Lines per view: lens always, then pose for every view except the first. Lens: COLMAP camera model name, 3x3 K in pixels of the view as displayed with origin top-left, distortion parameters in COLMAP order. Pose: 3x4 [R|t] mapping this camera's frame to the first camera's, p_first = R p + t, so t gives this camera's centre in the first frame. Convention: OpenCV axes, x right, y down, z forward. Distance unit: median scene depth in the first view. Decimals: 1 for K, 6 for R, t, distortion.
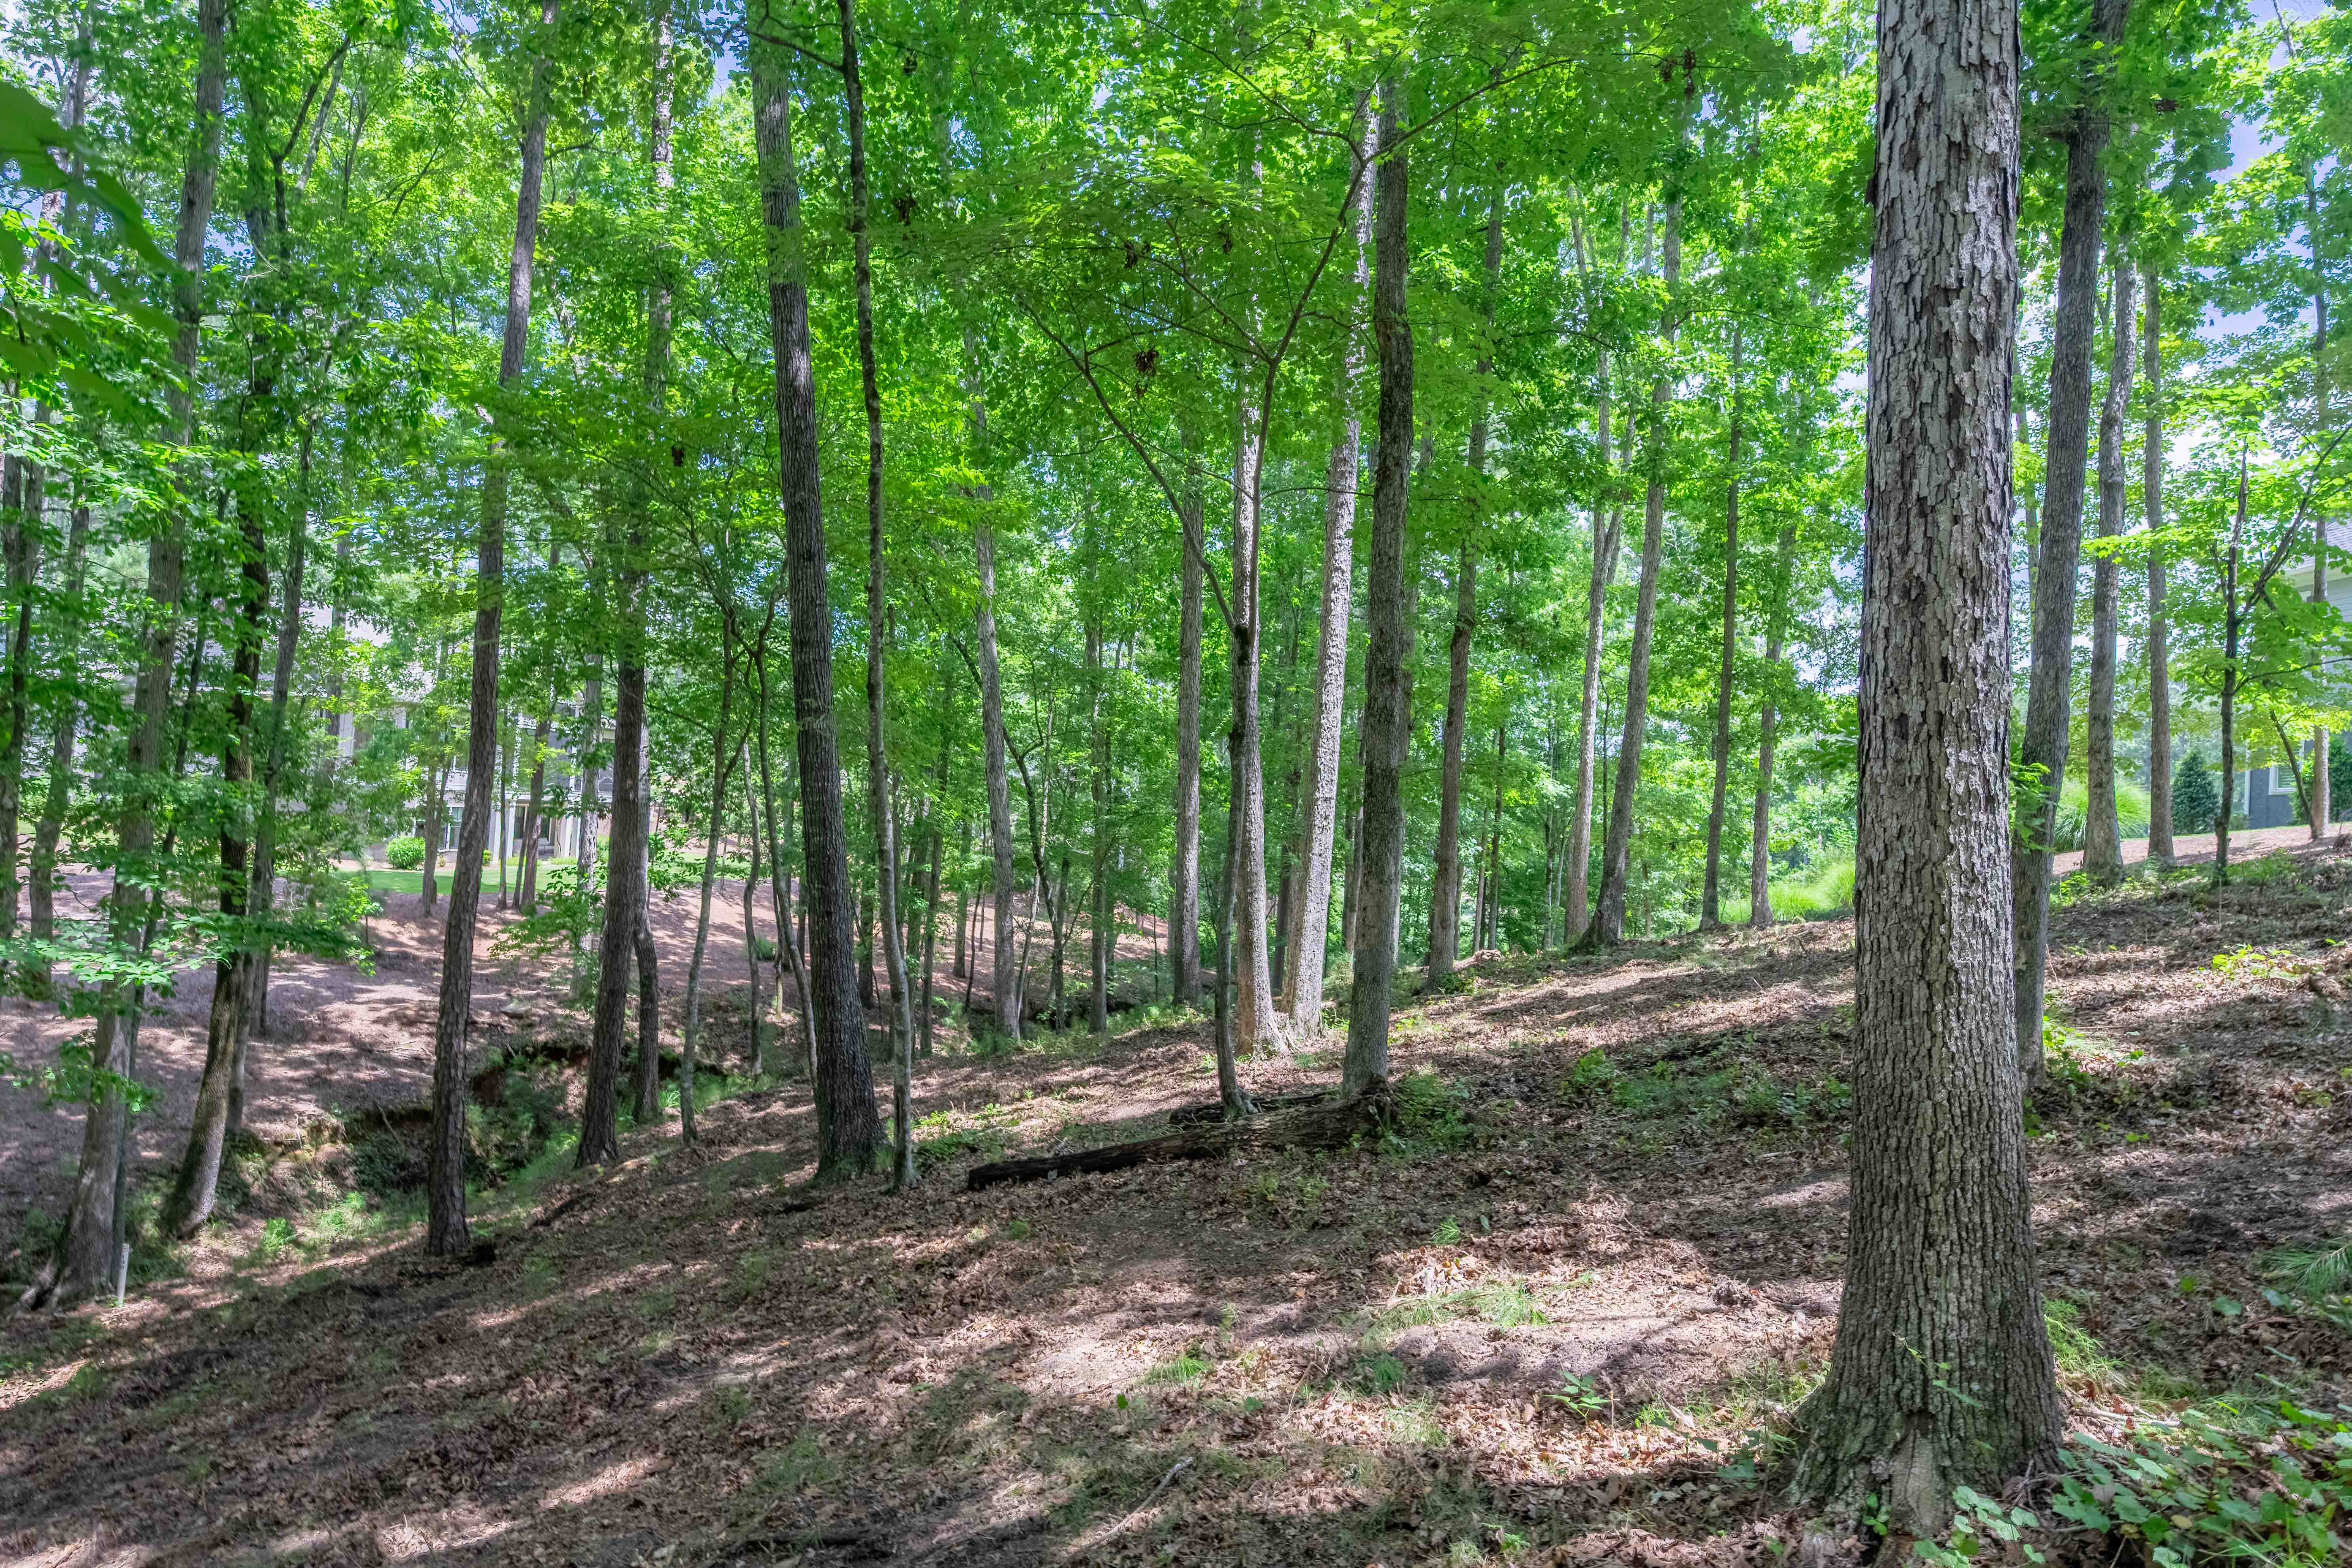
lens RADIAL K [[1244.3, 0, 1171.9], [0, 1244.3, 788.7], [0, 0, 1]] dist [-0.014788, 0.000177]
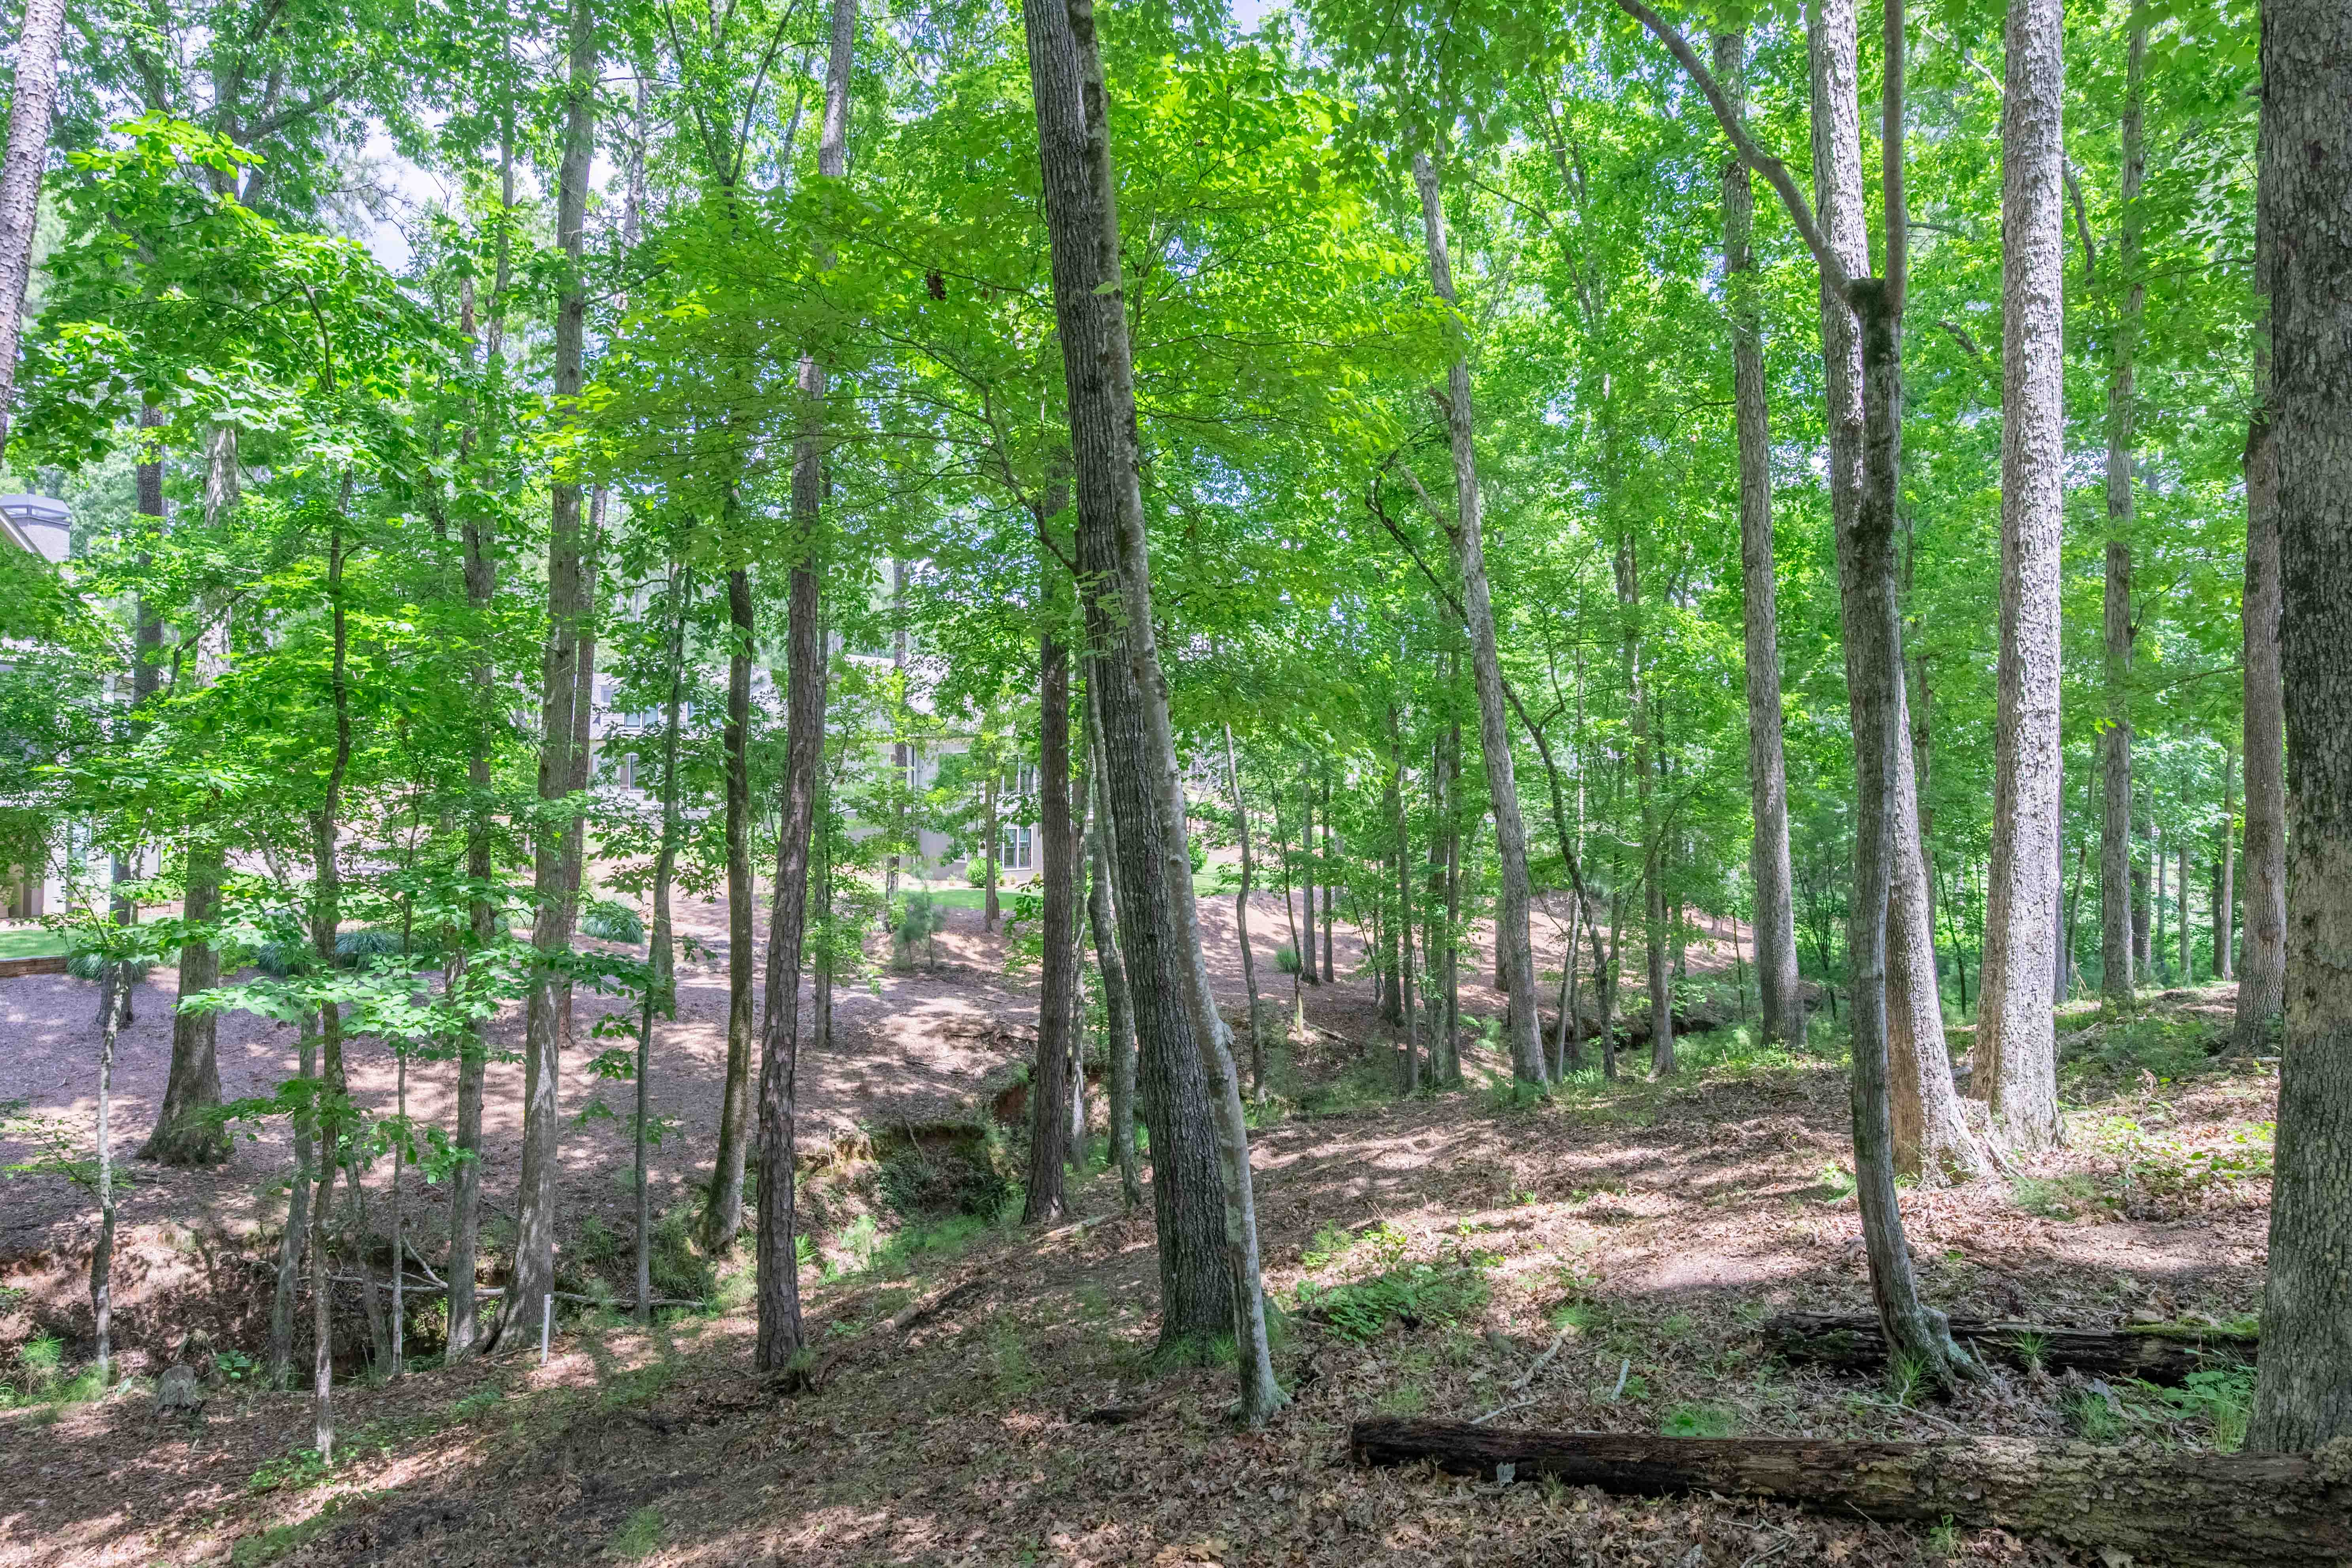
lens RADIAL K [[1244.3, 0, 1183.5], [0, 1244.3, 795.7], [0, 0, 1]] dist [-0.014788, 0.000177]
pose [[0.907436, -0.058299, -0.416125, 0.002372], [0.059278, 0.998185, -0.010580, 0.013893], [0.415987, -0.015066, 0.909246, 0.170364]]
